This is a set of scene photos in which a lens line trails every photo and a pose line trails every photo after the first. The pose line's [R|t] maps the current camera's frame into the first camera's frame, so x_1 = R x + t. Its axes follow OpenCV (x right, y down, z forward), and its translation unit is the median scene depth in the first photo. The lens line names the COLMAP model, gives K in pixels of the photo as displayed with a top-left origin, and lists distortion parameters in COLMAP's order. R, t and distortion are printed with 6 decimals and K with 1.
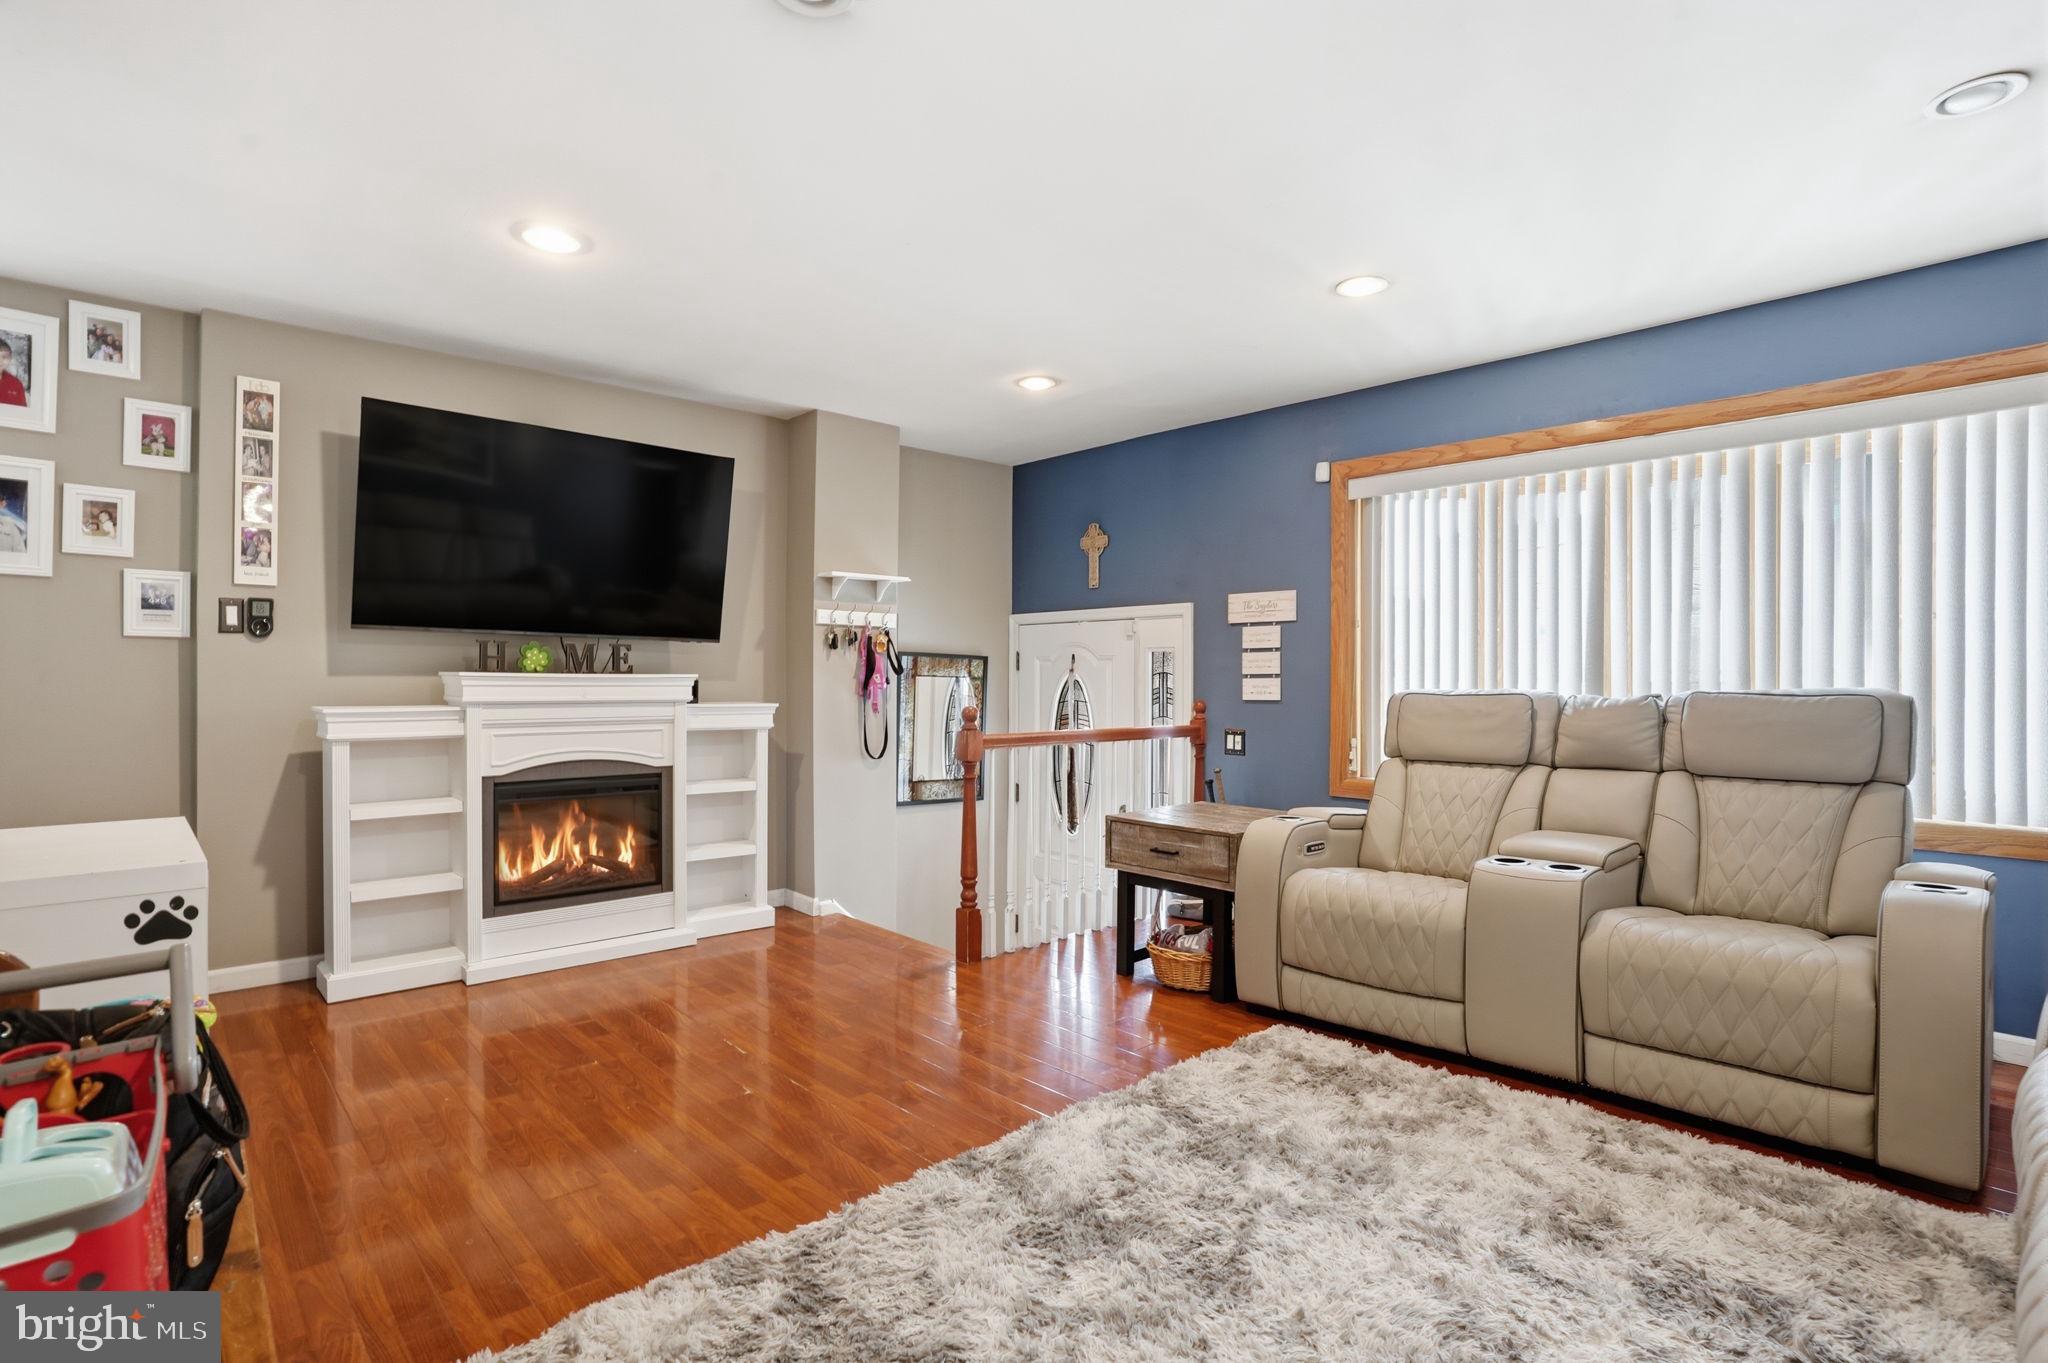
lens RADIAL K [[1006.7, 0, 1018.7], [0, 1006.7, 679.9], [0, 0, 1]] dist [-0.067999, 0.029056]
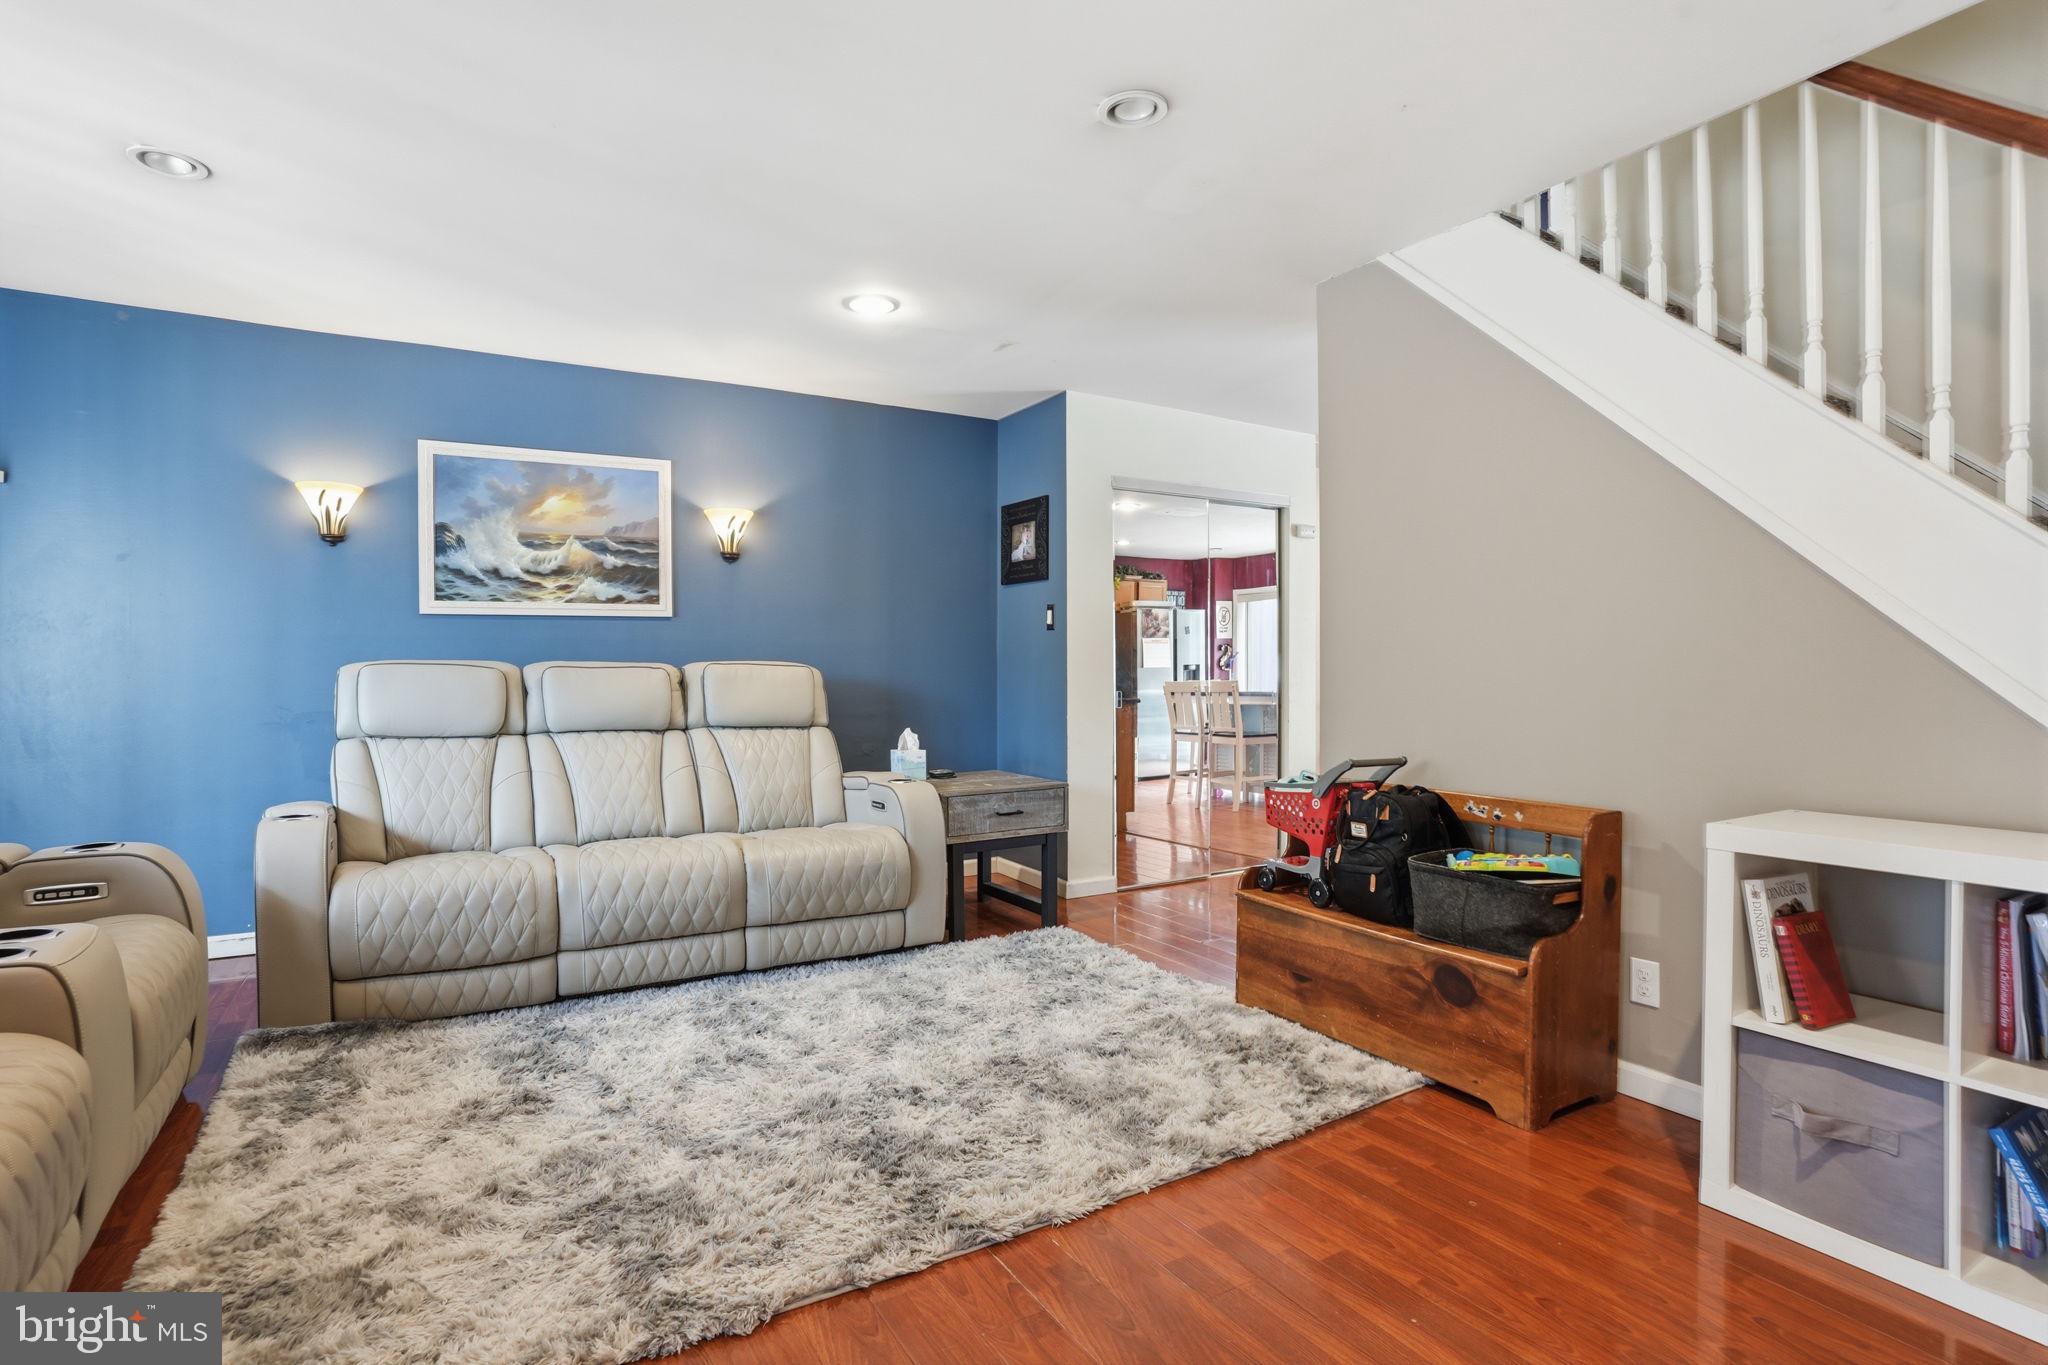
lens RADIAL K [[1006.7, 0, 1027.9], [0, 1006.7, 669.4], [0, 0, 1]] dist [-0.067999, 0.029056]
pose [[-0.976309, 0.000579, 0.216379, -0.191842], [0.000336, 0.999999, -0.001158, 0.016161], [-0.216379, -0.001058, -0.976309, 1.239899]]
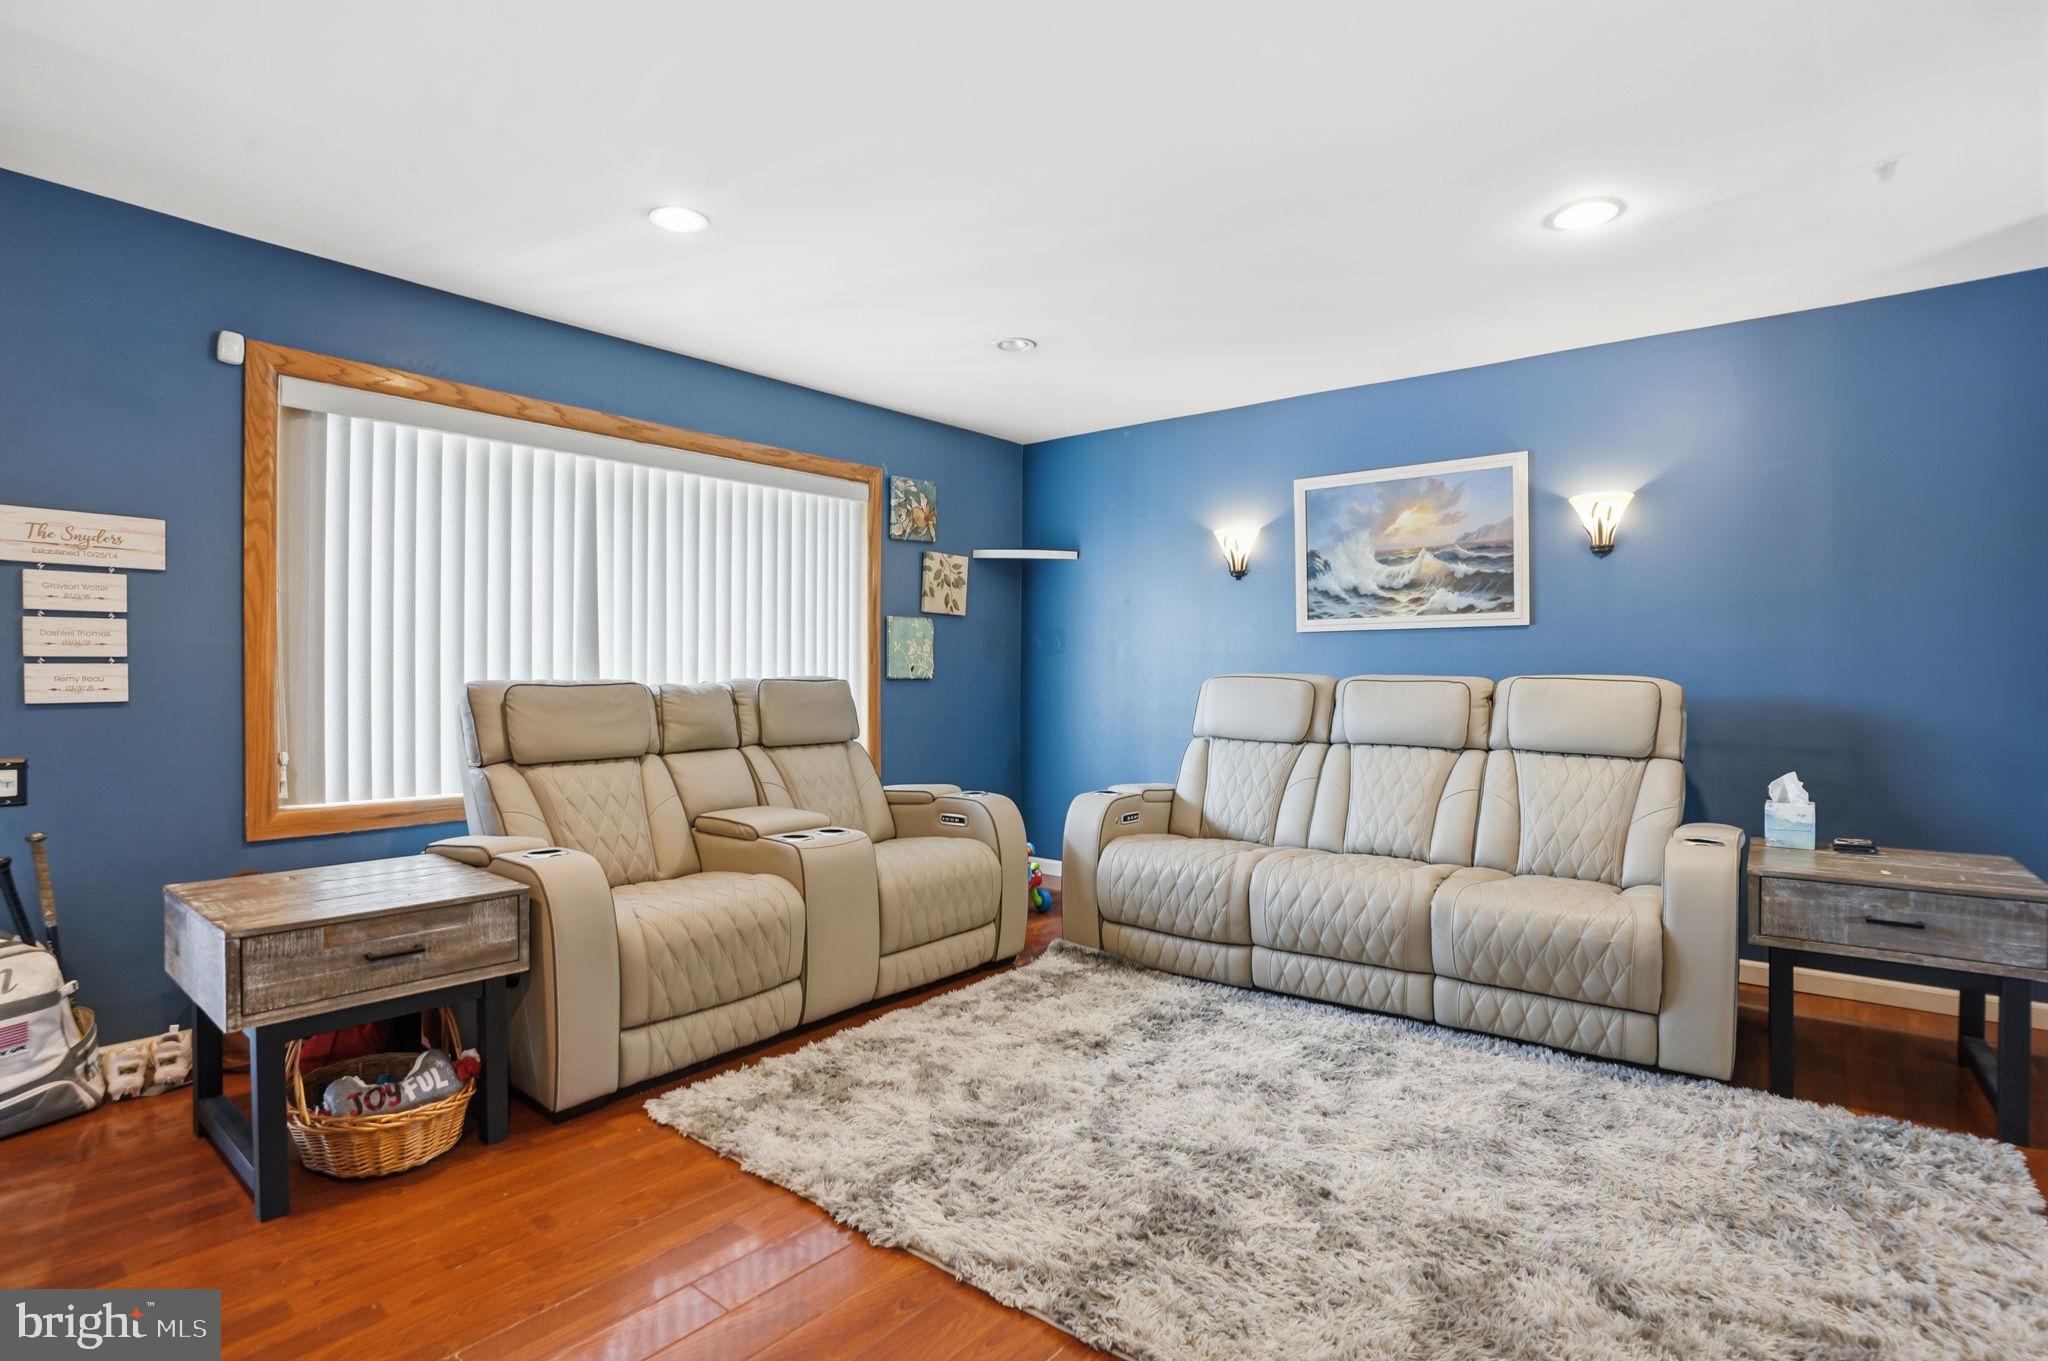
lens RADIAL K [[1006.7, 0, 1026.4], [0, 1006.7, 675.9], [0, 0, 1]] dist [-0.067999, 0.029056]
pose [[-0.140171, -0.004733, 0.990116, -0.544334], [-0.002661, 0.999987, 0.004404, 0.001887], [-0.990124, -0.002017, -0.140182, 0.790142]]
